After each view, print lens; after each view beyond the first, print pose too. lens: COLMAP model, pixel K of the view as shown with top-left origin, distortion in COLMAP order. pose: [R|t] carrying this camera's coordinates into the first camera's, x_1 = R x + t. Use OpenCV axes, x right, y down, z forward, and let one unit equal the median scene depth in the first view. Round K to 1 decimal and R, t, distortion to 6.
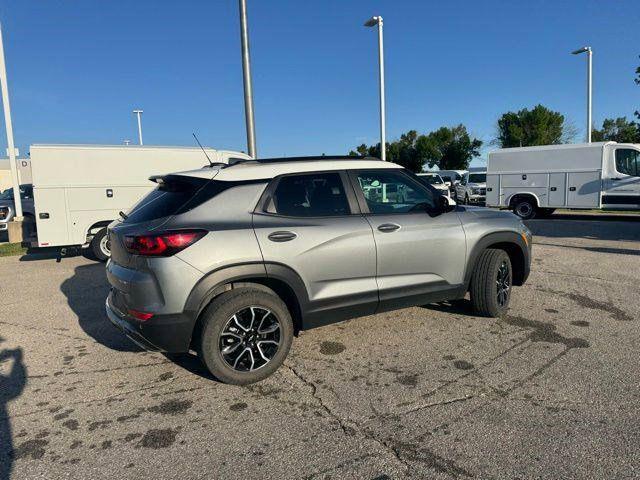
lens RADIAL K [[446.8, 0, 317.3], [0, 446.8, 239.3], [0, 0, 1]] dist [0.064742, -0.082910]
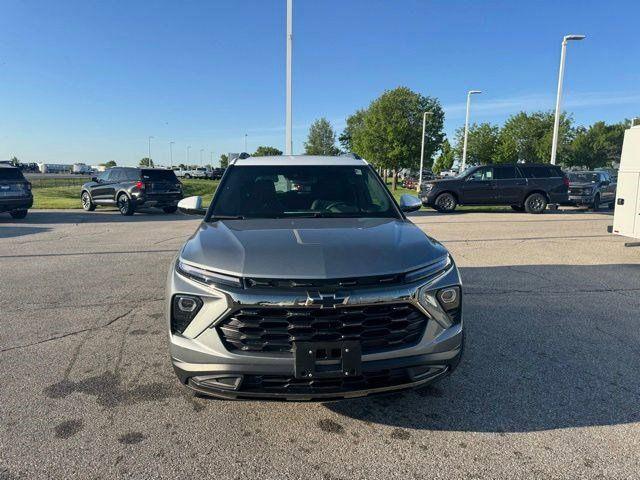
lens RADIAL K [[446.8, 0, 315.2], [0, 446.8, 245.6], [0, 0, 1]] dist [0.064742, -0.082910]
pose [[-0.403525, 0.174633, -0.898149, 1.049015], [-0.099722, 0.967375, 0.232897, -0.245247], [0.909518, 0.183545, -0.372945, 1.635420]]
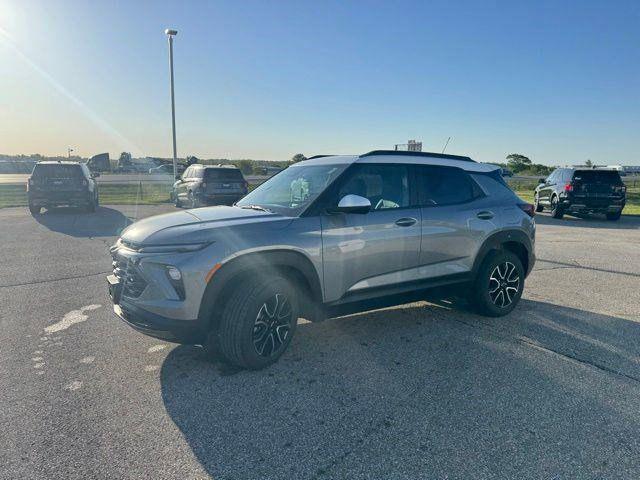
lens RADIAL K [[446.8, 0, 316.0], [0, 446.8, 245.1], [0, 0, 1]] dist [0.064742, -0.082910]
pose [[-0.999230, 0.033909, -0.019739, 0.162902], [0.027257, 0.961797, 0.272402, -0.294027], [0.028221, 0.271654, -0.961981, 2.322971]]
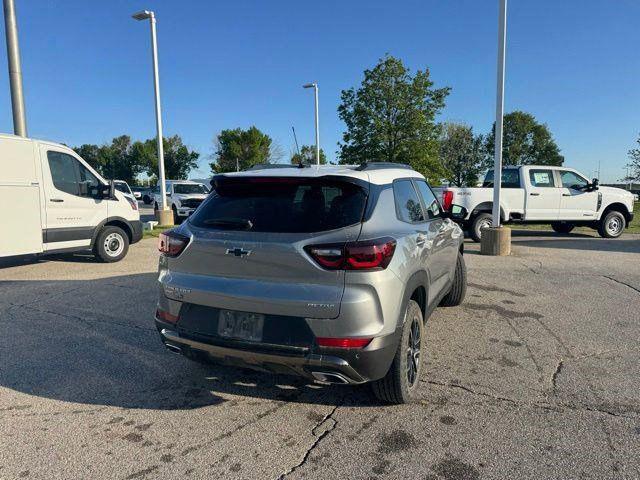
lens RADIAL K [[446.8, 0, 316.3], [0, 446.8, 243.7], [0, 0, 1]] dist [0.064742, -0.082910]
pose [[0.801374, -0.036153, 0.597070, -0.729392], [0.044564, 0.999006, 0.000679, -0.013023], [-0.596502, 0.026064, 0.802189, 0.294721]]
